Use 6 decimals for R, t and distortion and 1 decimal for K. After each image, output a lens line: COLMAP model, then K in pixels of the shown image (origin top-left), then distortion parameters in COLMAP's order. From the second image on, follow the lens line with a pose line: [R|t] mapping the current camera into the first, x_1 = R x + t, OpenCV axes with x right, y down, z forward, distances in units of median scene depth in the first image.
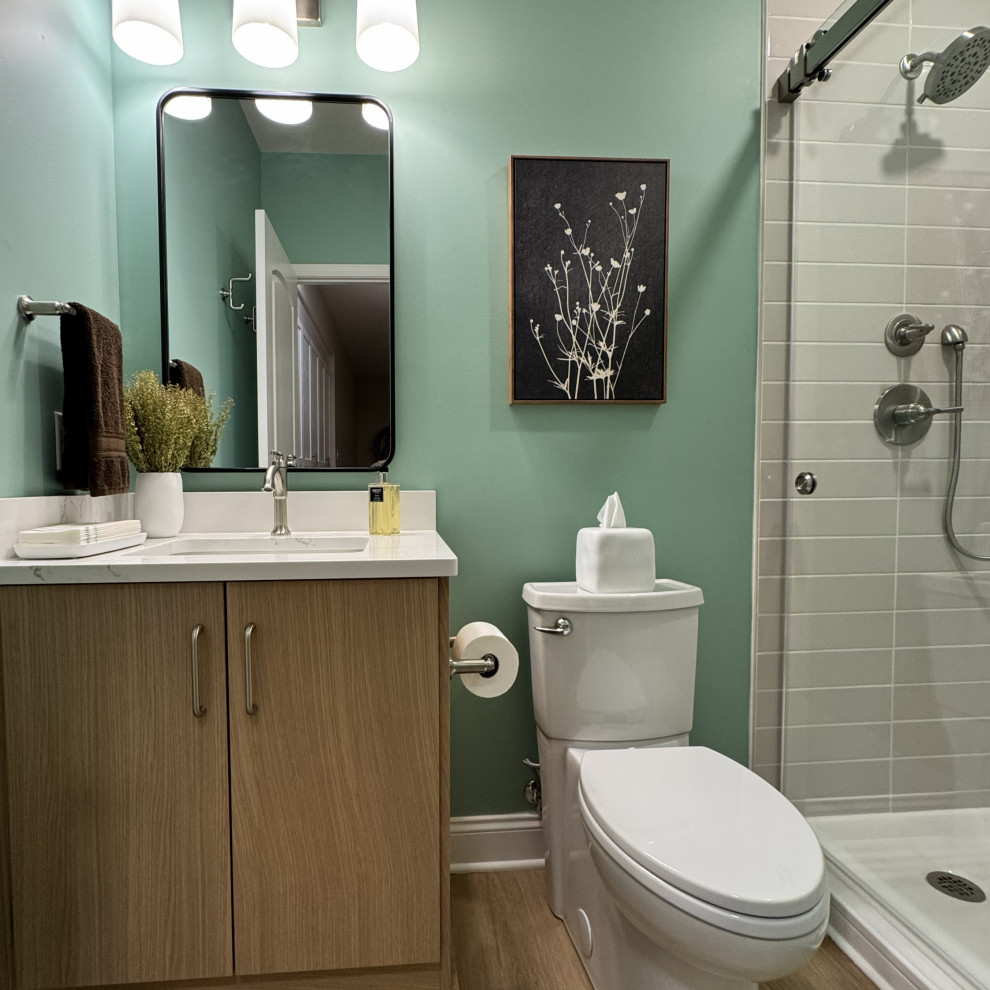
lens RADIAL K [[590.0, 0, 441.3], [0, 590.0, 509.4], [0, 0, 1]] dist [-0.001862, 0.000417]
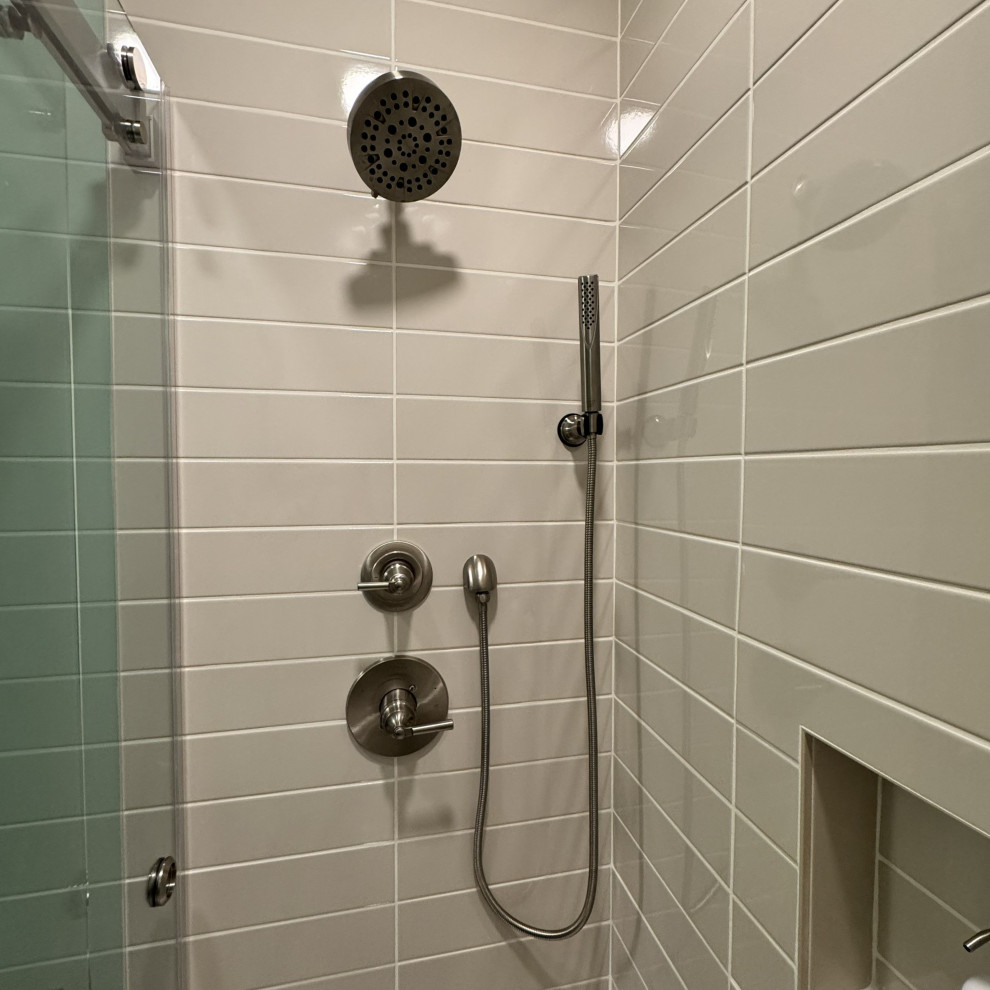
lens RADIAL K [[555.5, 0, 496.6], [0, 555.5, 497.4], [0, 0, 1]] dist [0.000578, -0.000001]
pose [[0.989151, 0.004817, 0.146825, 0.850771], [-0.003942, 0.999973, -0.006248, -0.394631], [-0.146851, 0.005602, 0.989143, 0.451833]]
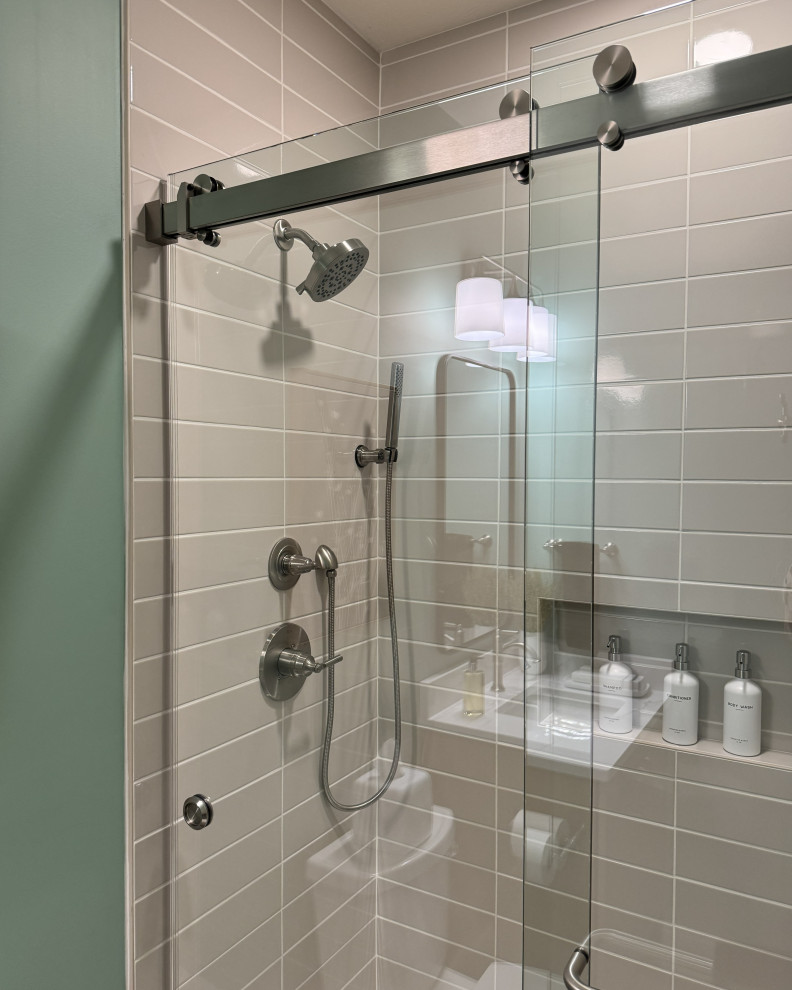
lens RADIAL K [[755.0, 0, 400.0], [0, 755.0, 497.7], [0, 0, 1]] dist [0.098444, -0.166689]
pose [[0.576598, -0.014044, 0.816907, 0.034349], [0.028711, 0.999583, -0.003081, -0.400577], [-0.816523, 0.025231, 0.576761, 0.289450]]
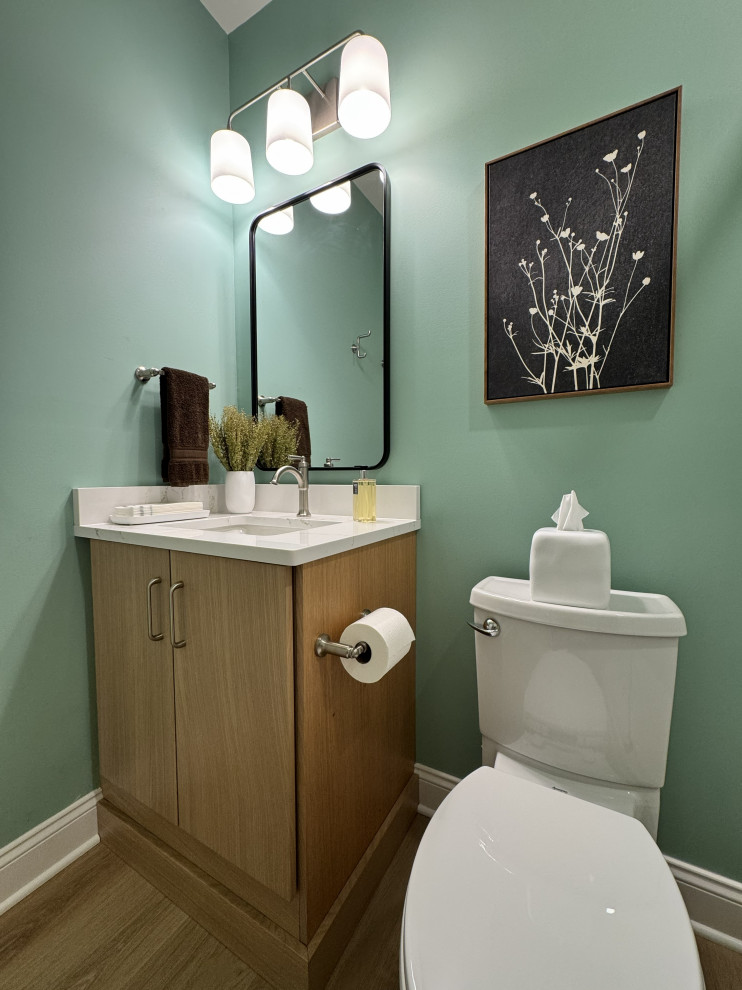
lens RADIAL K [[403.3, 0, 372.1], [0, 403.3, 494.8], [0, 0, 1]] dist [0.000258, -0.000089]
pose [[0.828142, 0.031563, -0.559629, 0.359189], [-0.027170, 0.999500, 0.016166, -0.023825], [0.559860, 0.001817, 0.828585, 0.294600]]
